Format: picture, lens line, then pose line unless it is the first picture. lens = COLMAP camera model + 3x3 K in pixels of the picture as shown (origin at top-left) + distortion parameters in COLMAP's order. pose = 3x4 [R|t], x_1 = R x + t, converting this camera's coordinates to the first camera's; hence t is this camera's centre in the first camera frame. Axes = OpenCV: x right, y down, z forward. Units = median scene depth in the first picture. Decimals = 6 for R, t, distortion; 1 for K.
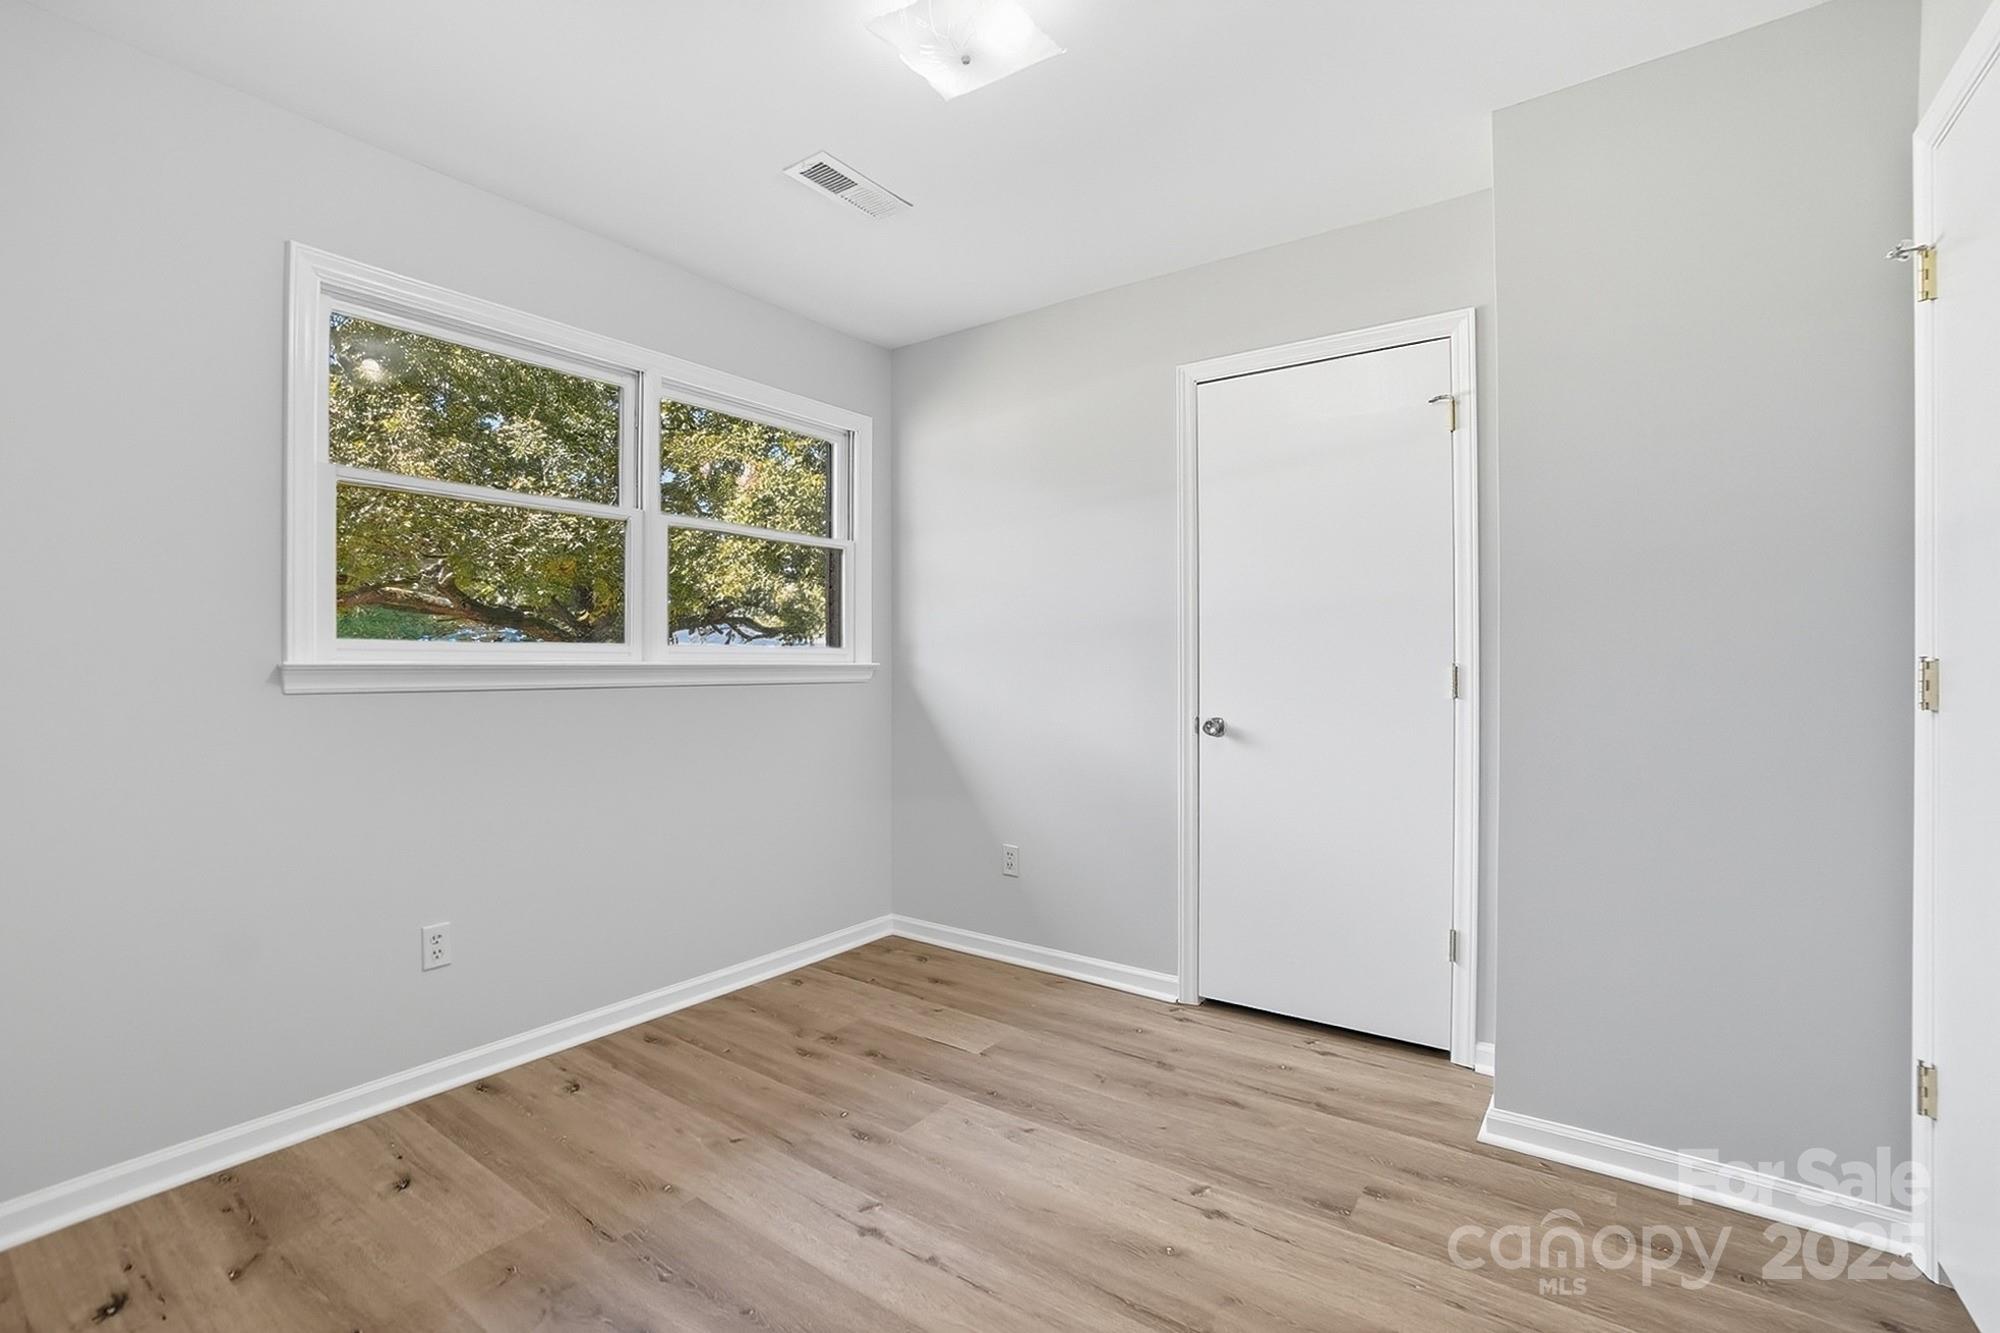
lens RADIAL K [[892.0, 0, 959.7], [0, 892.0, 668.1], [0, 0, 1]] dist [-0.070303, 0.033265]
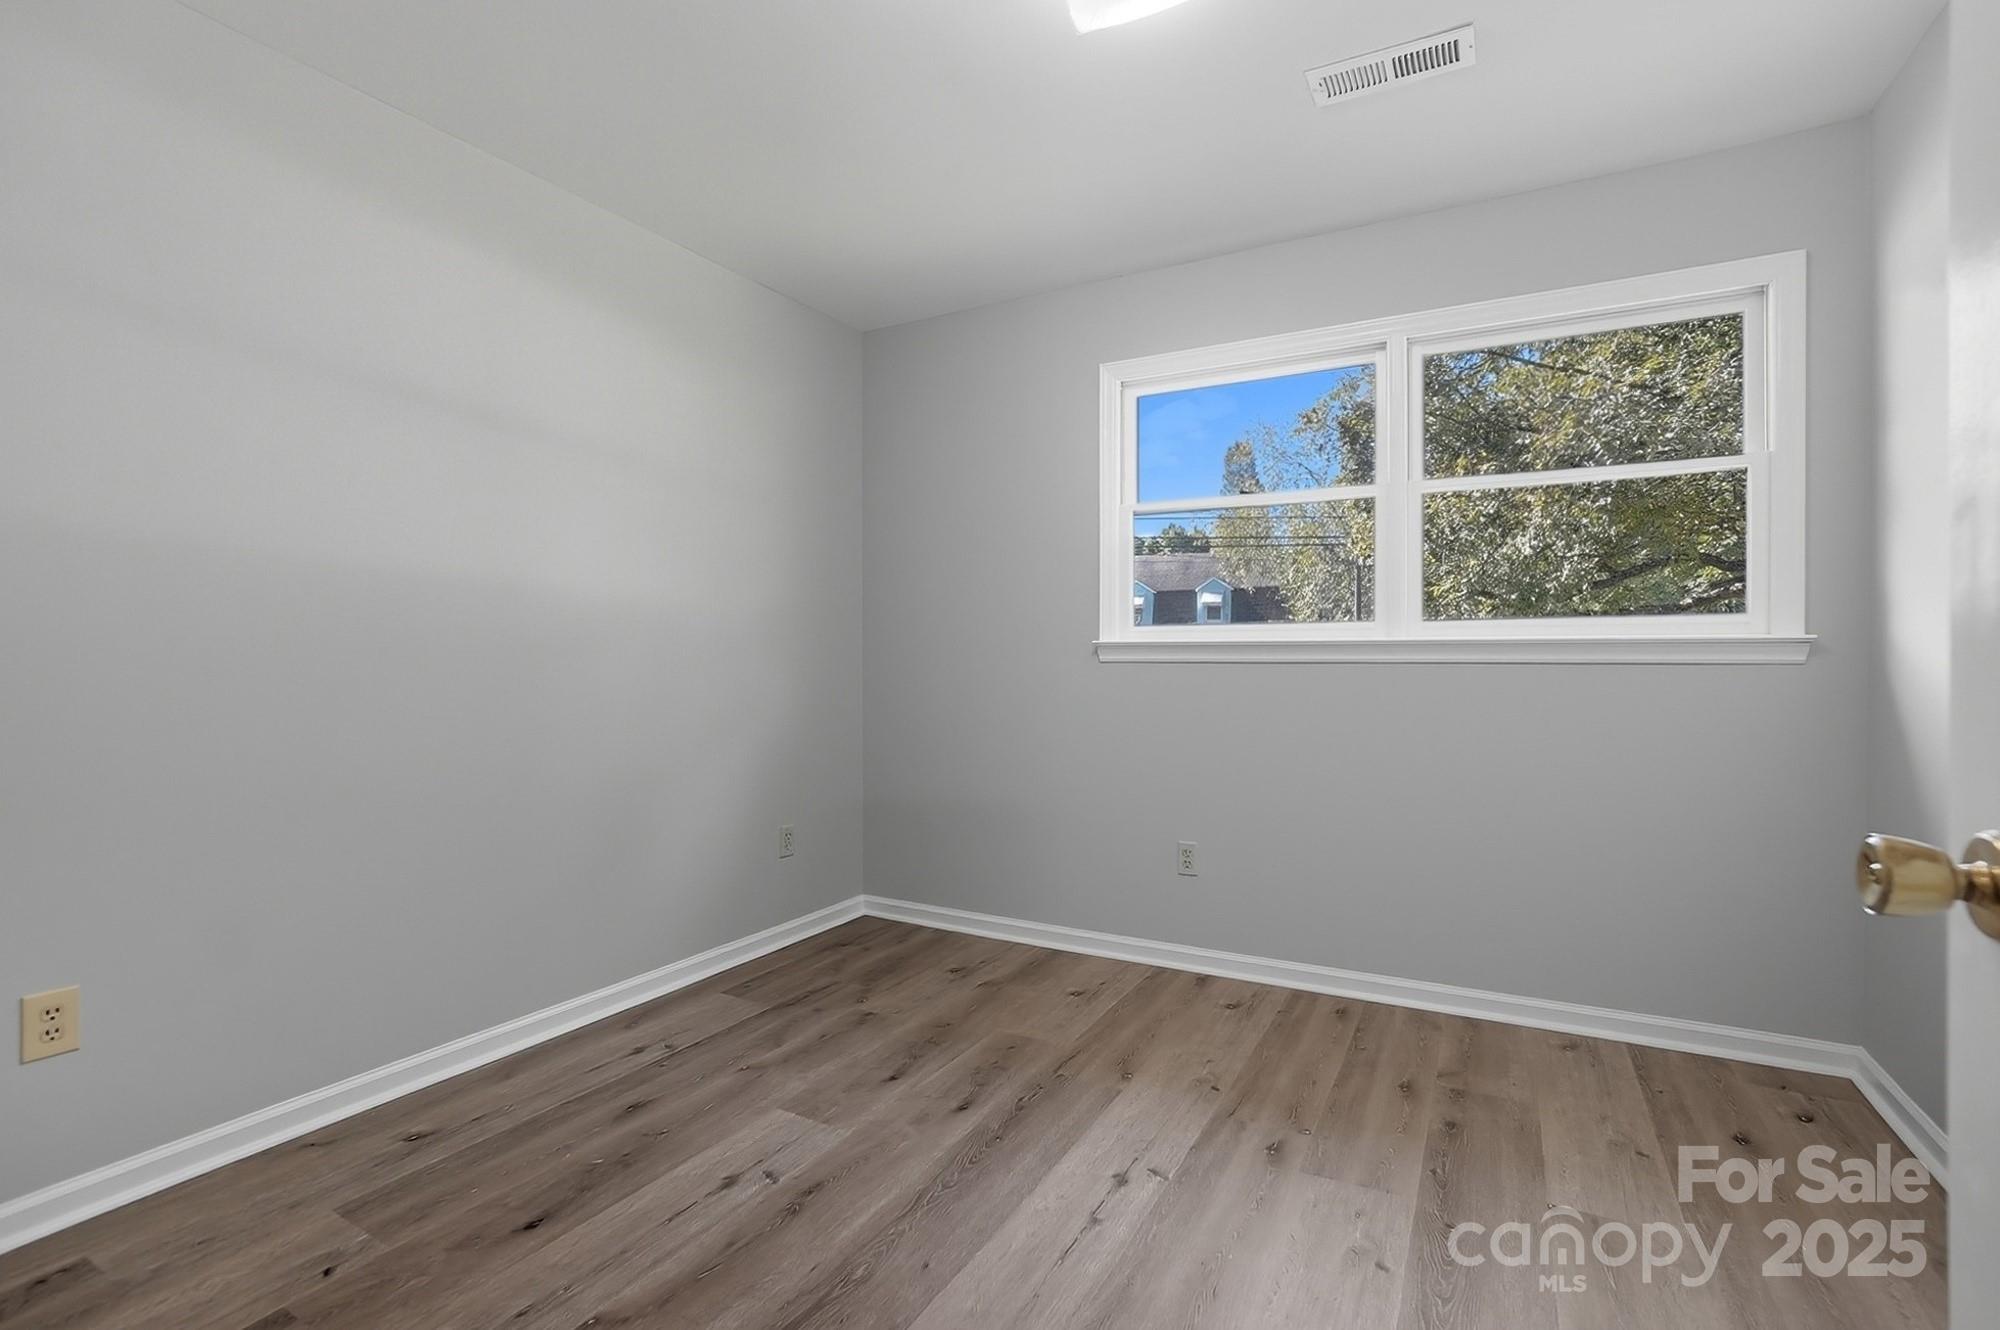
lens RADIAL K [[910.3, 0, 984.0], [0, 910.3, 651.9], [0, 0, 1]] dist [-0.079620, 0.036858]
pose [[0.119460, -0.002963, -0.992835, 0.682770], [0.000548, 0.999996, -0.002919, 0.012845], [0.992839, -0.000195, 0.119461, 0.516886]]
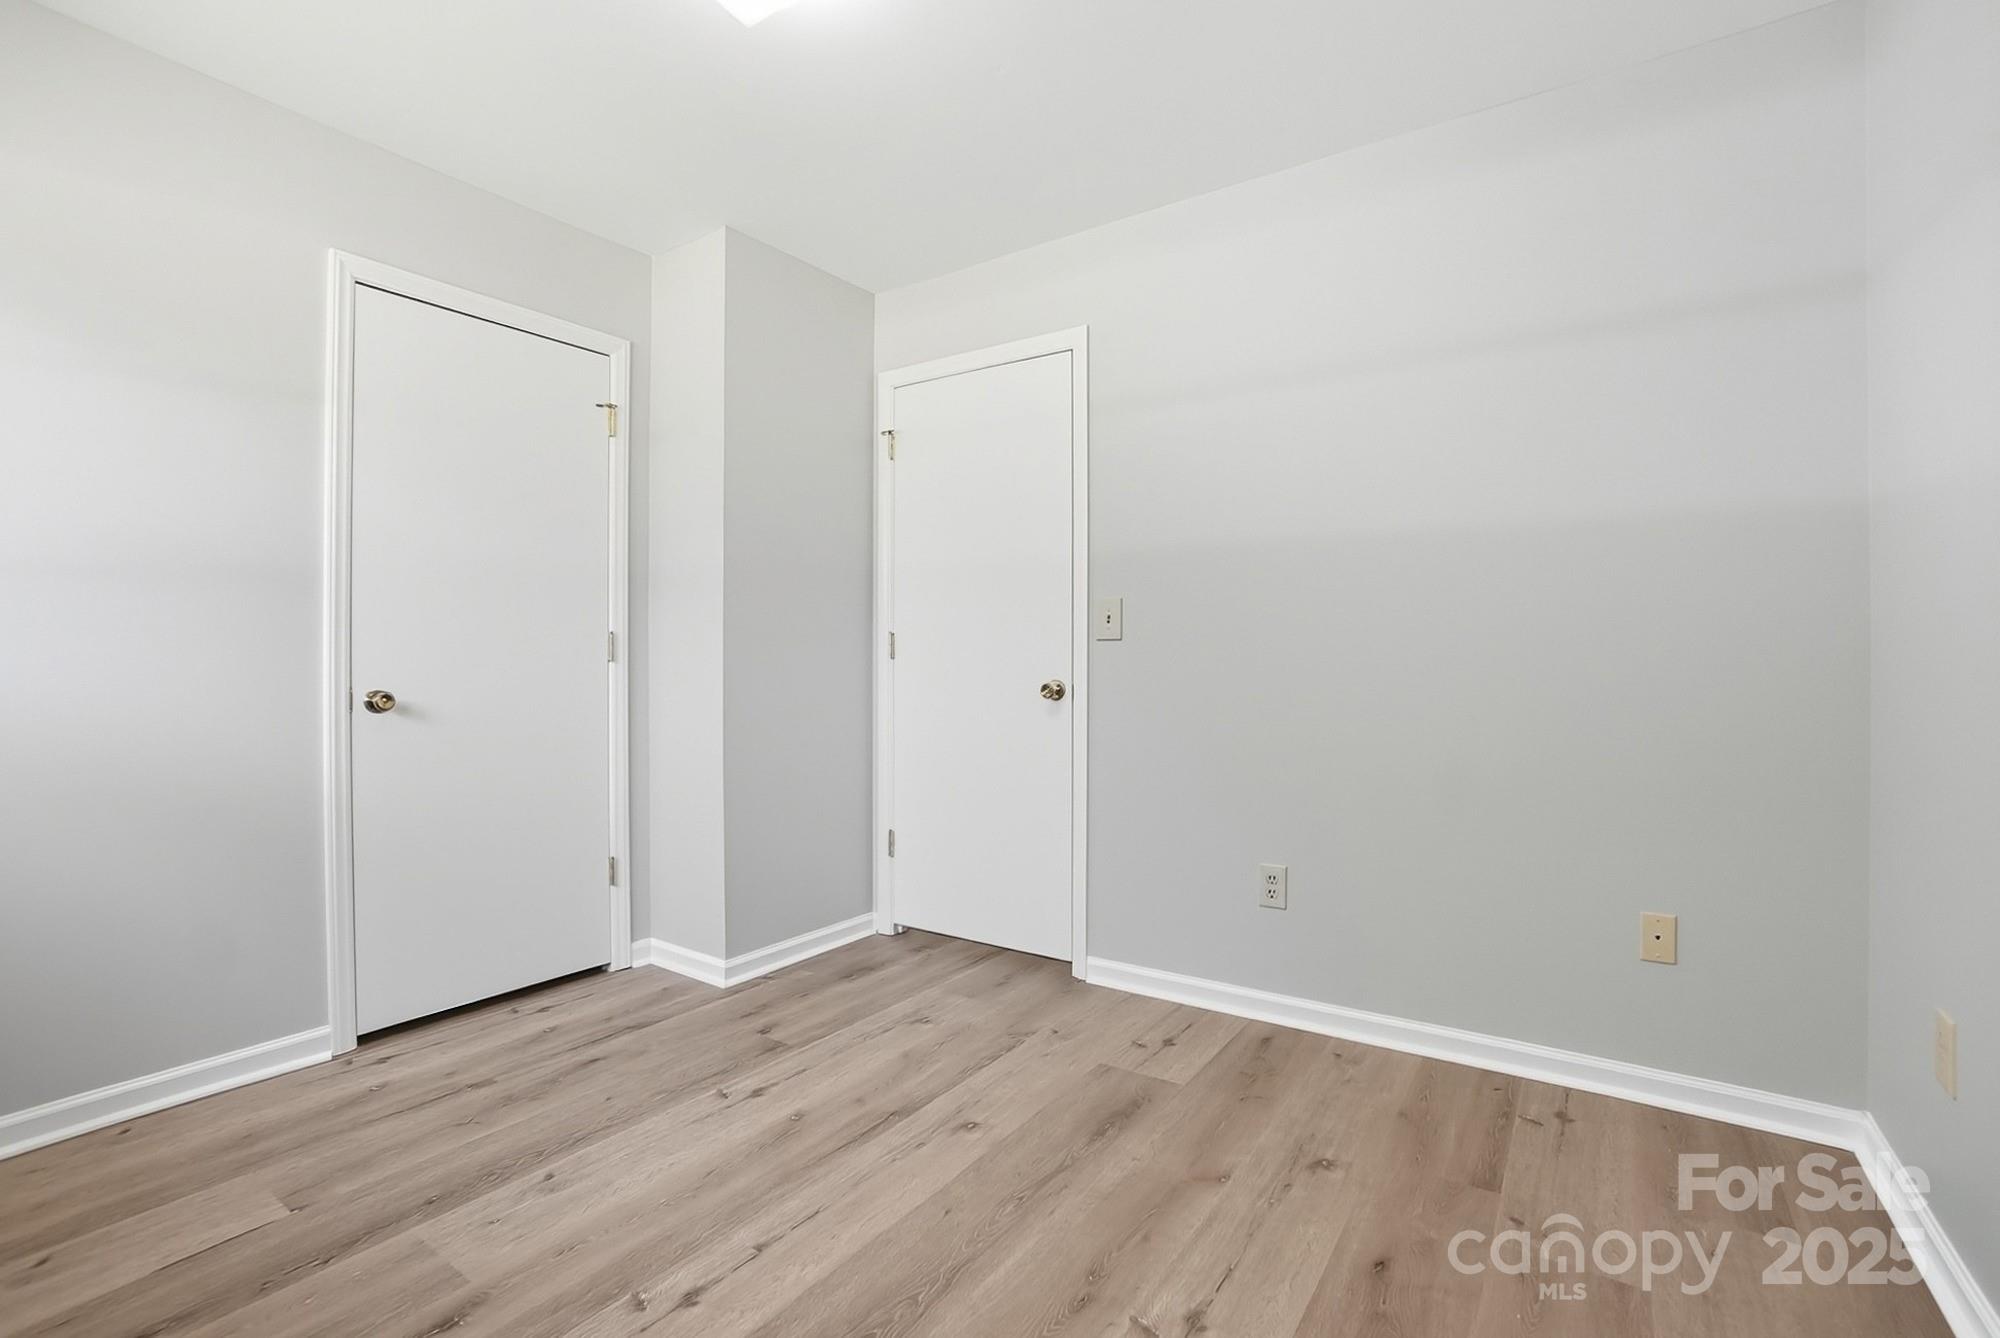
lens RADIAL K [[923.6, 0, 967.7], [0, 923.6, 648.9], [0, 0, 1]] dist [-0.058418, 0.030071]
pose [[-0.020488, 0.014211, 0.999689, -0.702987], [0.005733, 0.999884, -0.014096, 0.036665], [-0.999774, 0.005443, -0.020567, 0.548882]]
